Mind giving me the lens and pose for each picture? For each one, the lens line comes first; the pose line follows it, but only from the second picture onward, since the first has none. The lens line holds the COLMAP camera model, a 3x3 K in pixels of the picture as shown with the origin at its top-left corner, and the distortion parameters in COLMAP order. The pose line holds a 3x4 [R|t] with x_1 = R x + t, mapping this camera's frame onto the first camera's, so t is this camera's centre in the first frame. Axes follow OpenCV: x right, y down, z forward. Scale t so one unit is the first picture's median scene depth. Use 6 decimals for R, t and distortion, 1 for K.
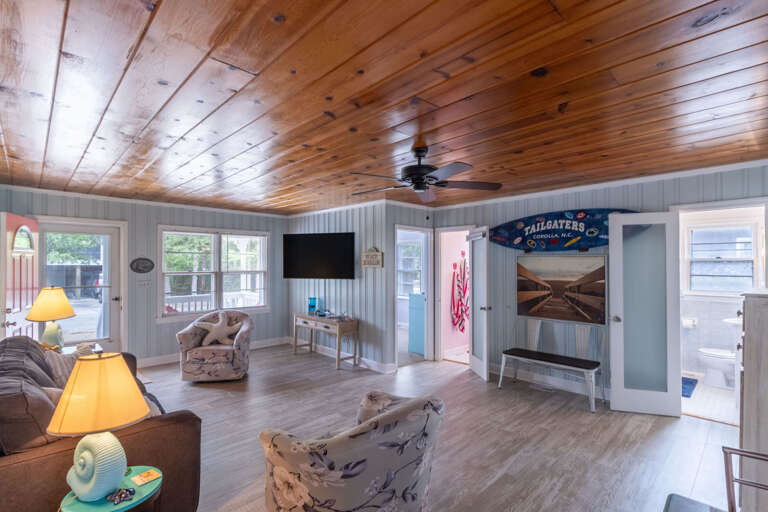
lens RADIAL K [[367.2, 0, 384.0], [0, 367.2, 256.0], [0, 0, 1]] dist [0.000767, 0.000057]
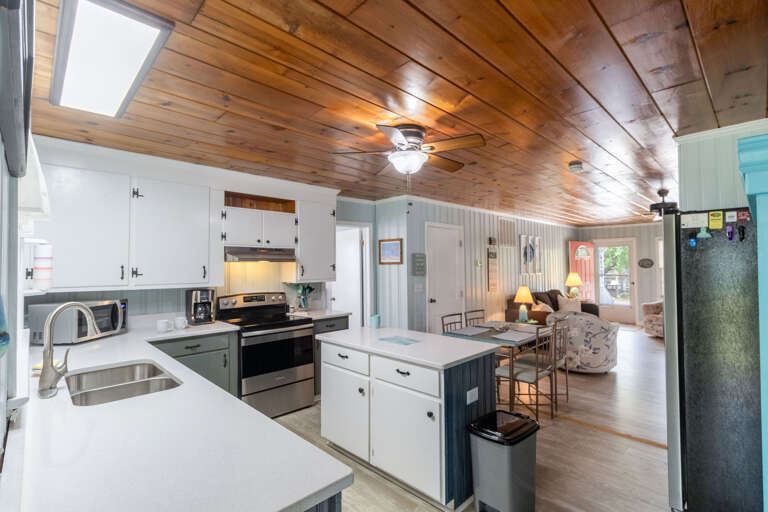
lens RADIAL K [[367.2, 0, 384.0], [0, 367.2, 256.0], [0, 0, 1]] dist [0.000767, 0.000057]
pose [[-0.009791, -0.027336, -0.999578, 1.053810], [0.034965, 0.999006, -0.027663, -0.002217], [0.999341, -0.035221, -0.008826, -0.141119]]
